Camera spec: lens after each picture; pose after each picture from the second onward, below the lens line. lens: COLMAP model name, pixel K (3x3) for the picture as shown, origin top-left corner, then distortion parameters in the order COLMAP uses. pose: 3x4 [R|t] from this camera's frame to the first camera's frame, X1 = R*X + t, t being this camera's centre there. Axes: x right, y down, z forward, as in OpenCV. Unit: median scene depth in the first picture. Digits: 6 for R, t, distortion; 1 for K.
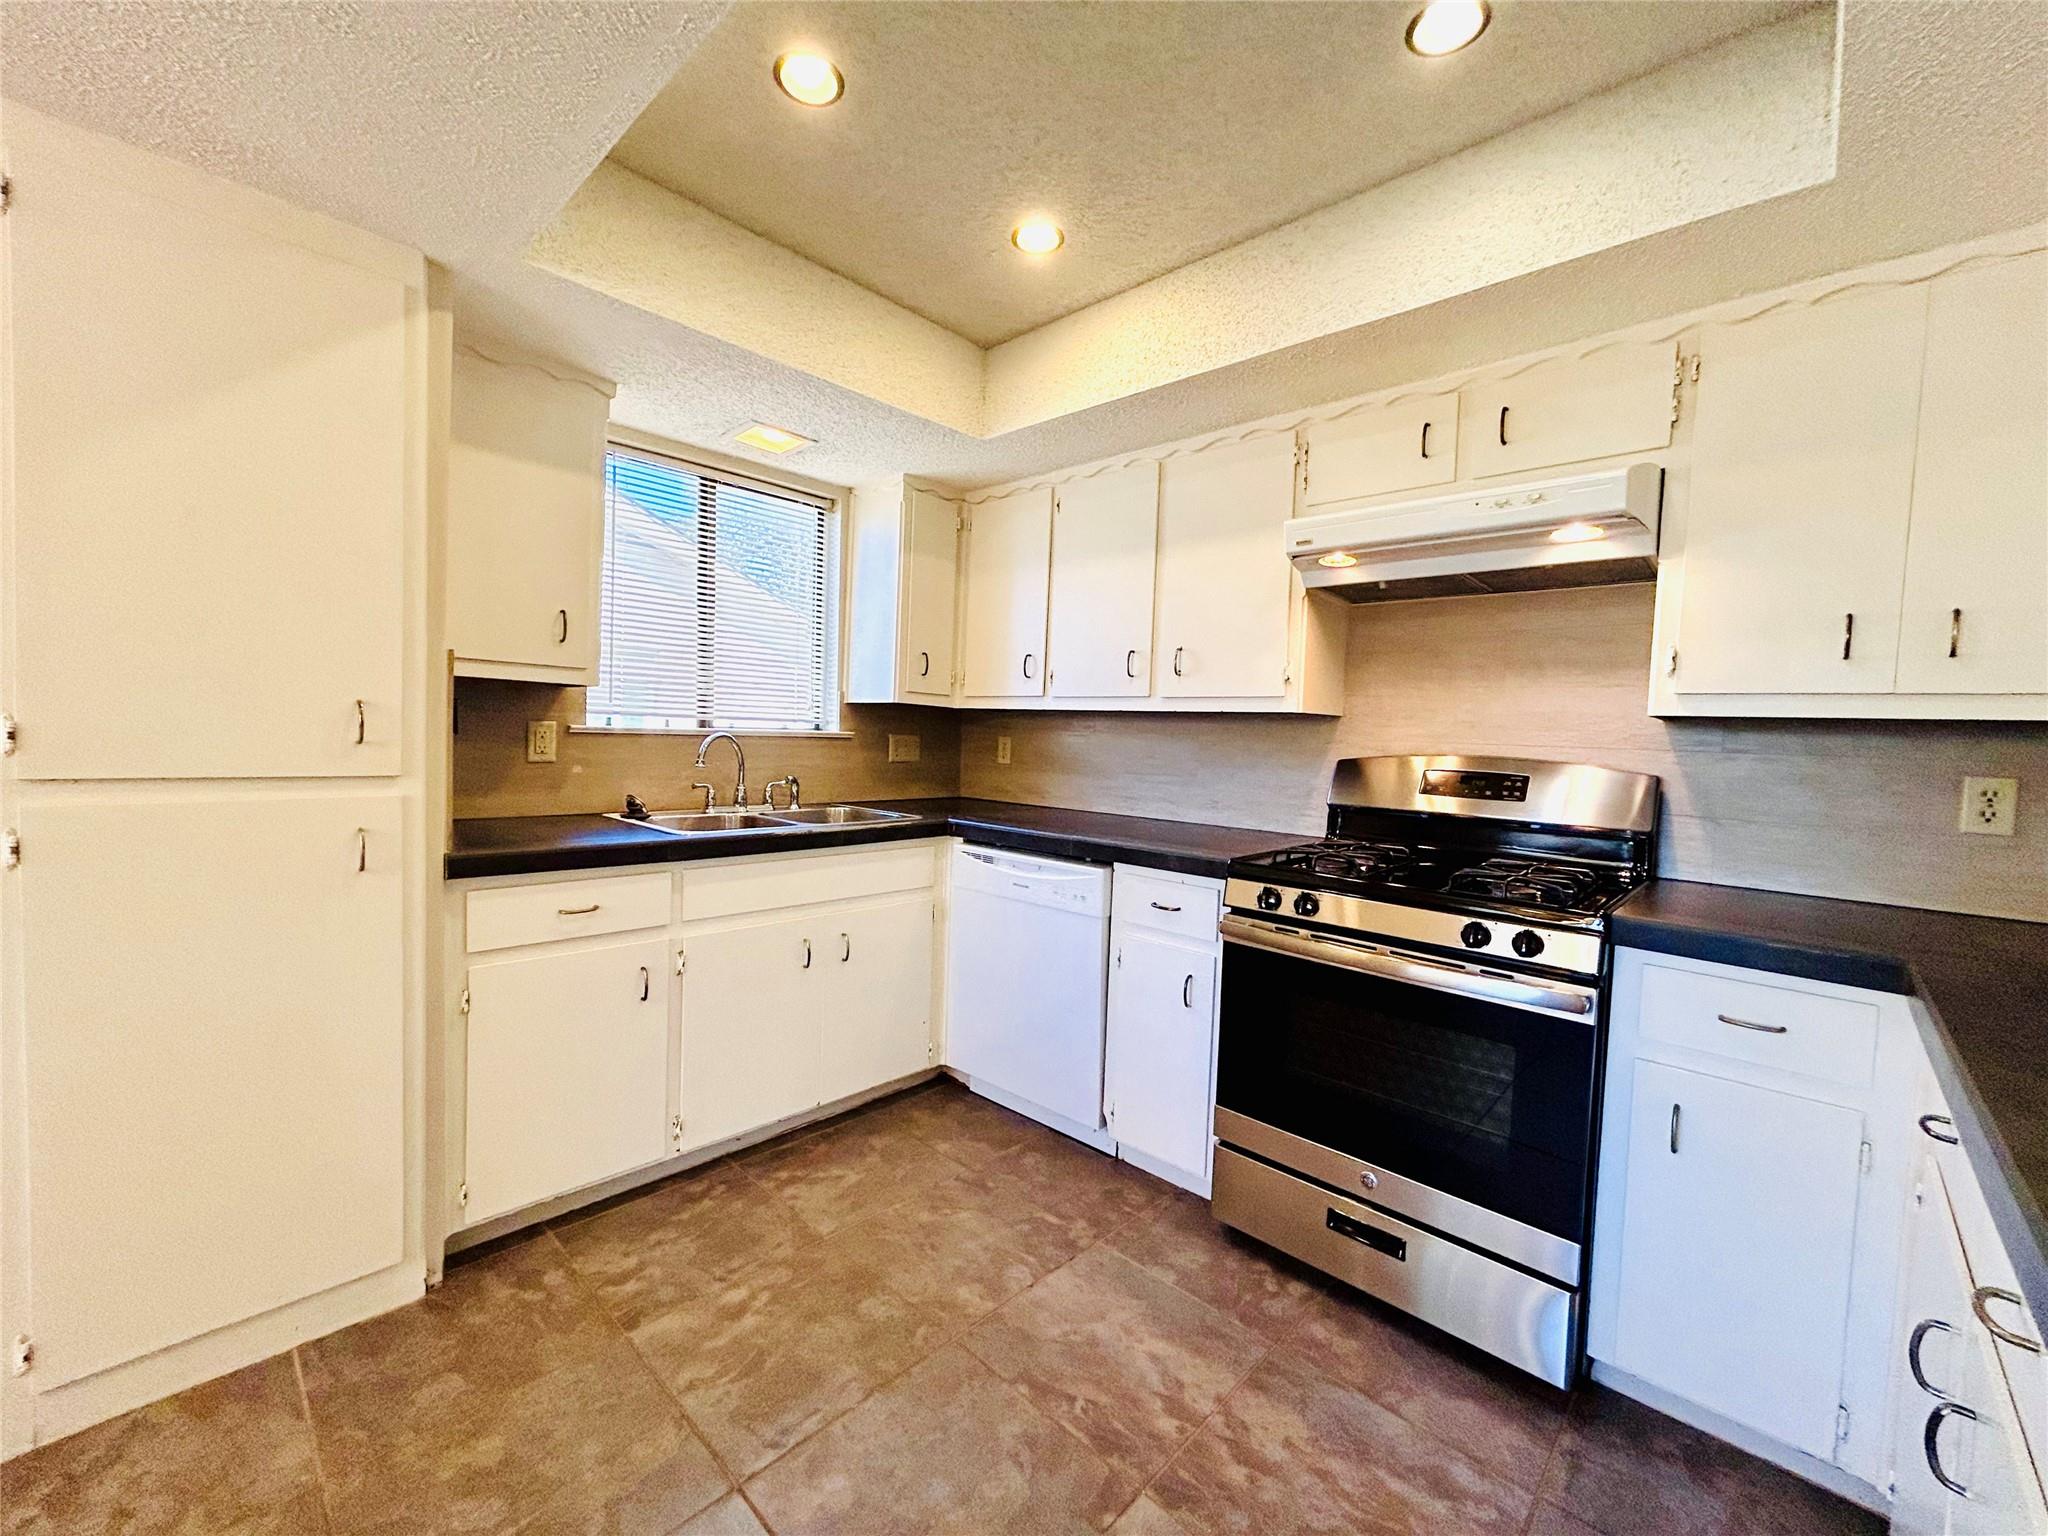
lens RADIAL K [[821.8, 0, 1028.3], [0, 821.8, 766.6], [0, 0, 1]] dist [-0.002800, 0.000920]
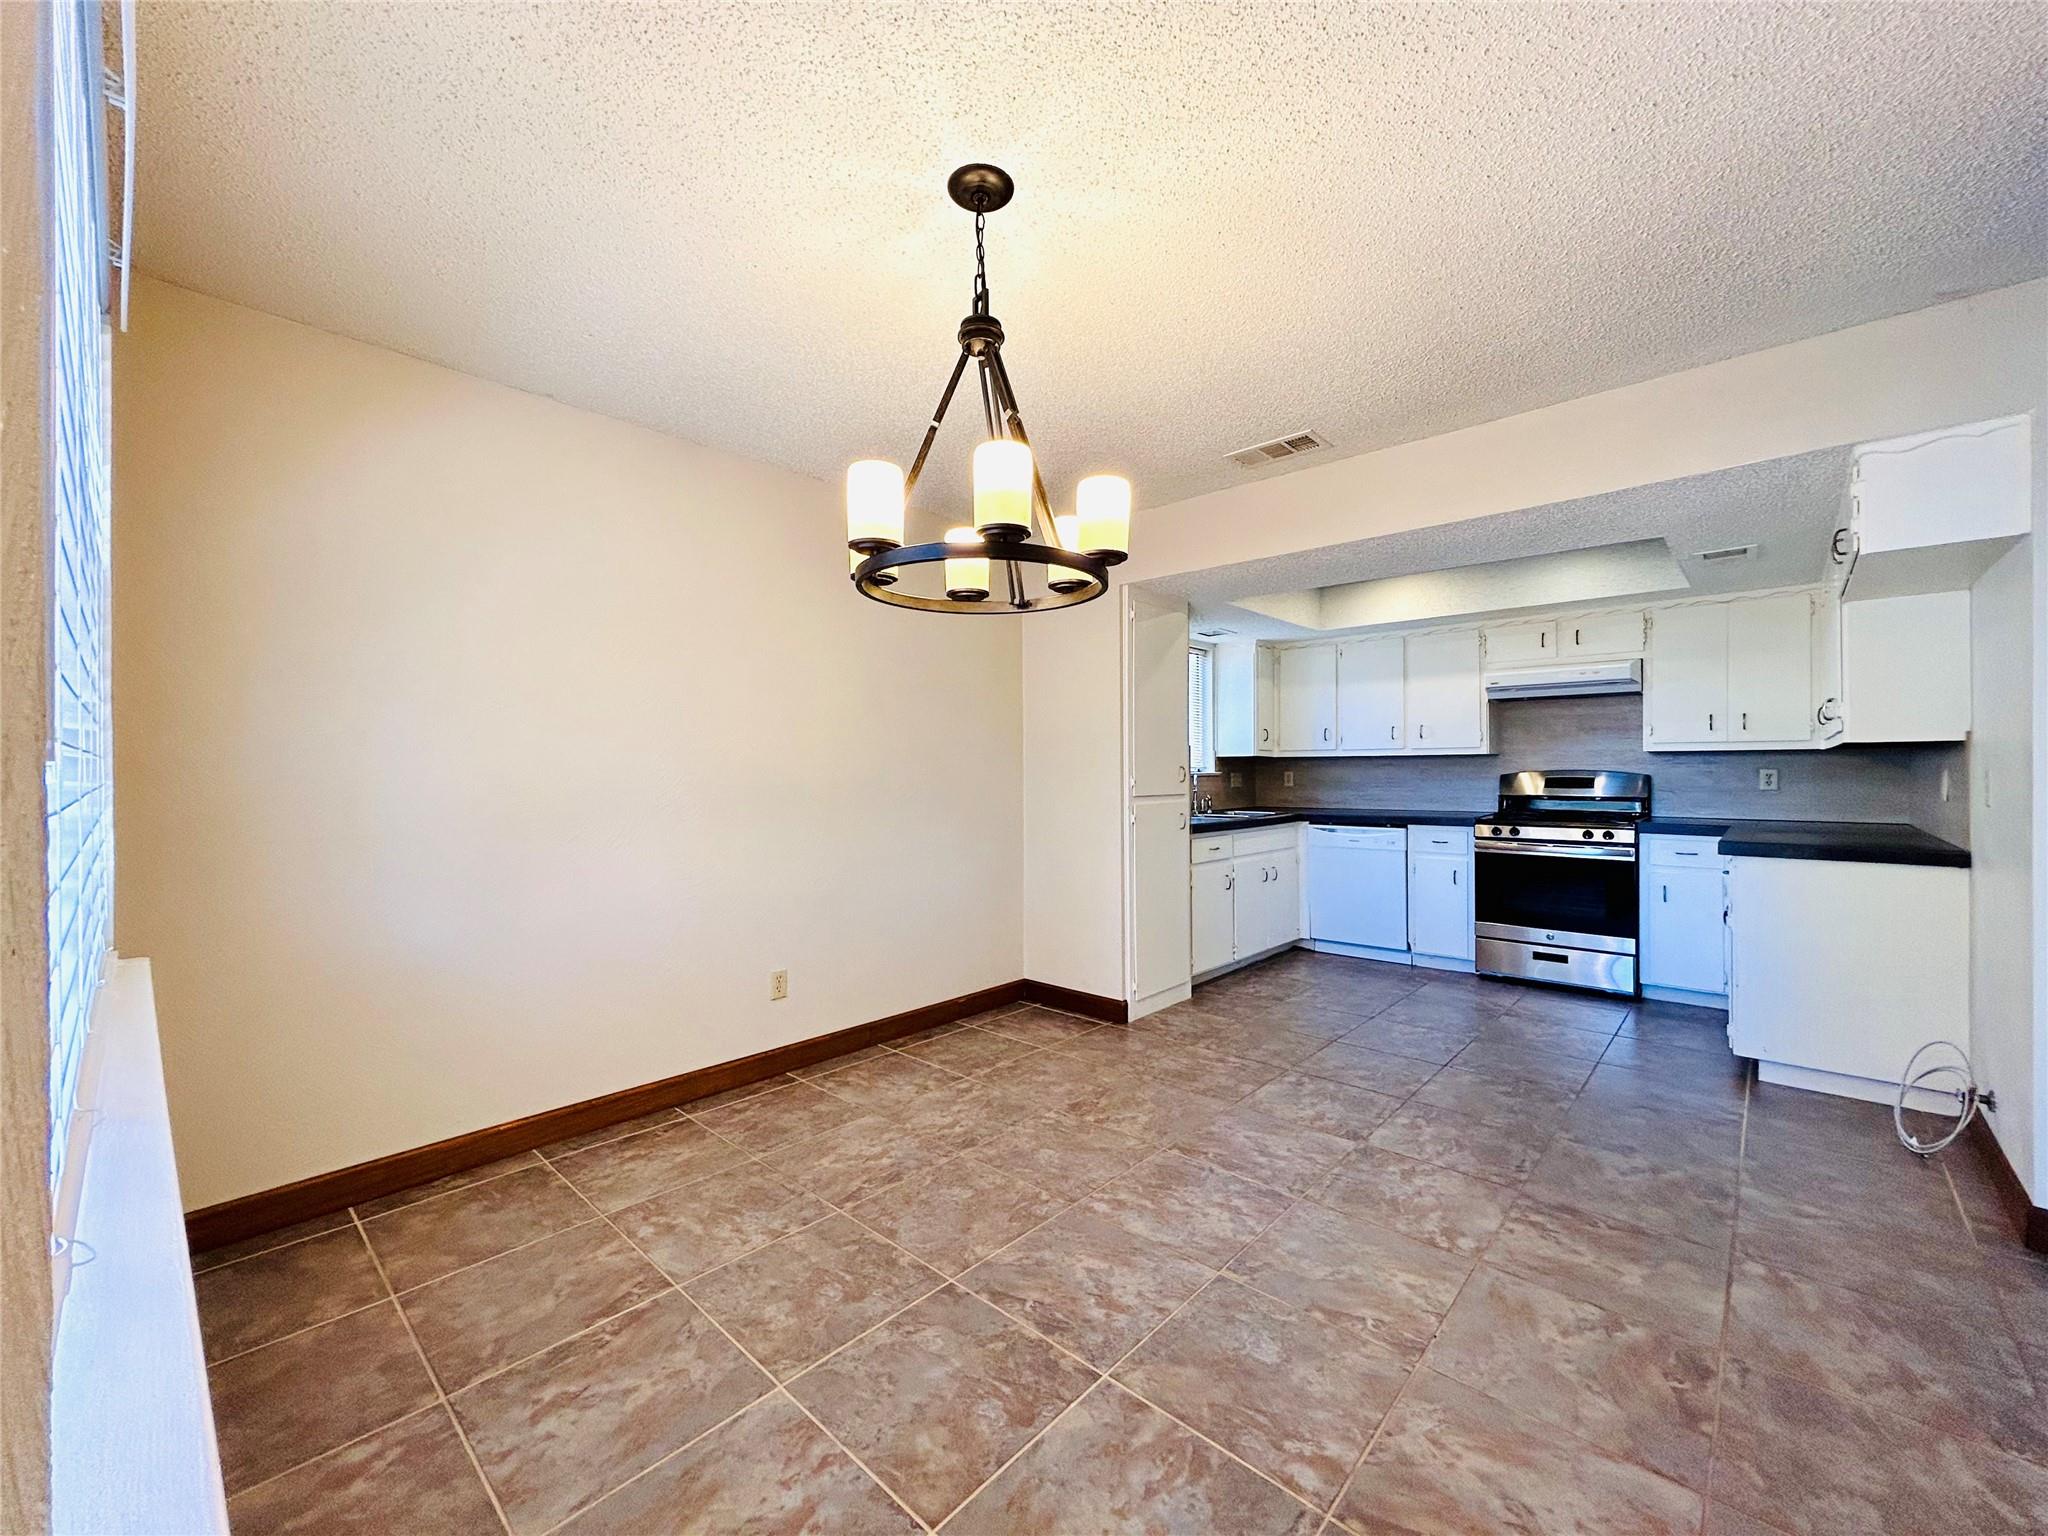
lens RADIAL K [[821.8, 0, 1032.9], [0, 821.8, 765.6], [0, 0, 1]] dist [-0.002800, 0.000920]
pose [[0.998914, -0.041719, 0.020760, -1.187651], [0.042653, 0.997995, -0.046767, 0.022115], [-0.018767, 0.047601, 0.998690, -1.501853]]
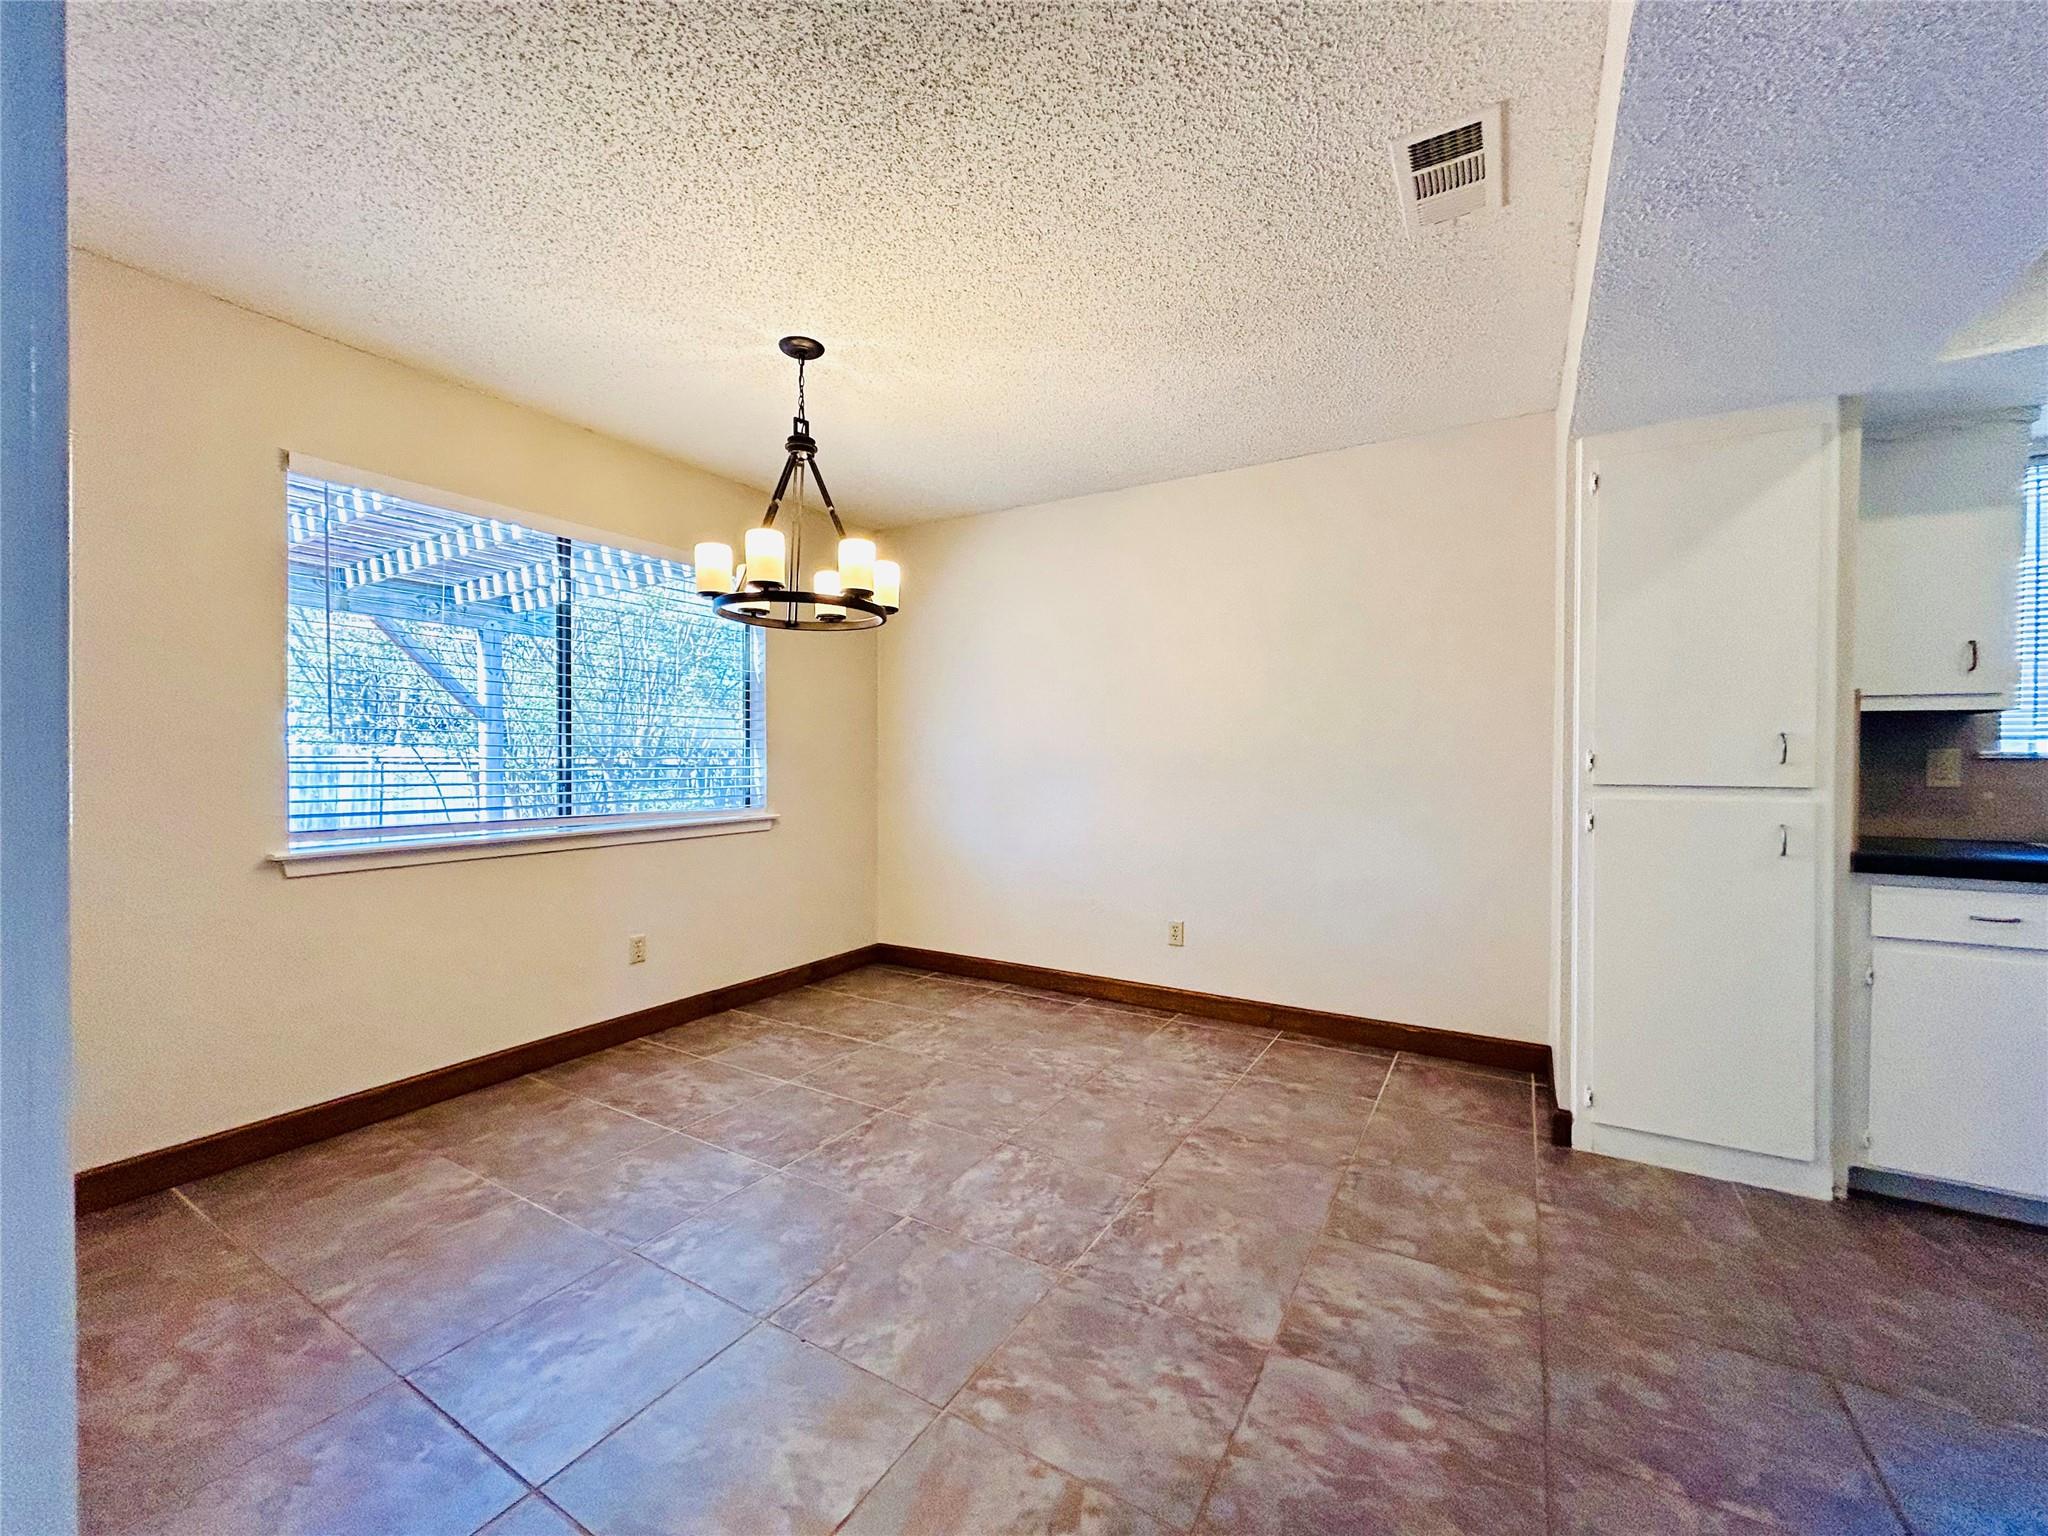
lens RADIAL K [[821.8, 0, 1025.7], [0, 821.8, 769.3], [0, 0, 1]] dist [-0.002800, 0.000920]
pose [[0.219128, -0.026107, -0.975347, 0.229384], [-0.039232, 0.998598, -0.035544, 0.070533], [0.974907, 0.046054, 0.217797, -0.489472]]
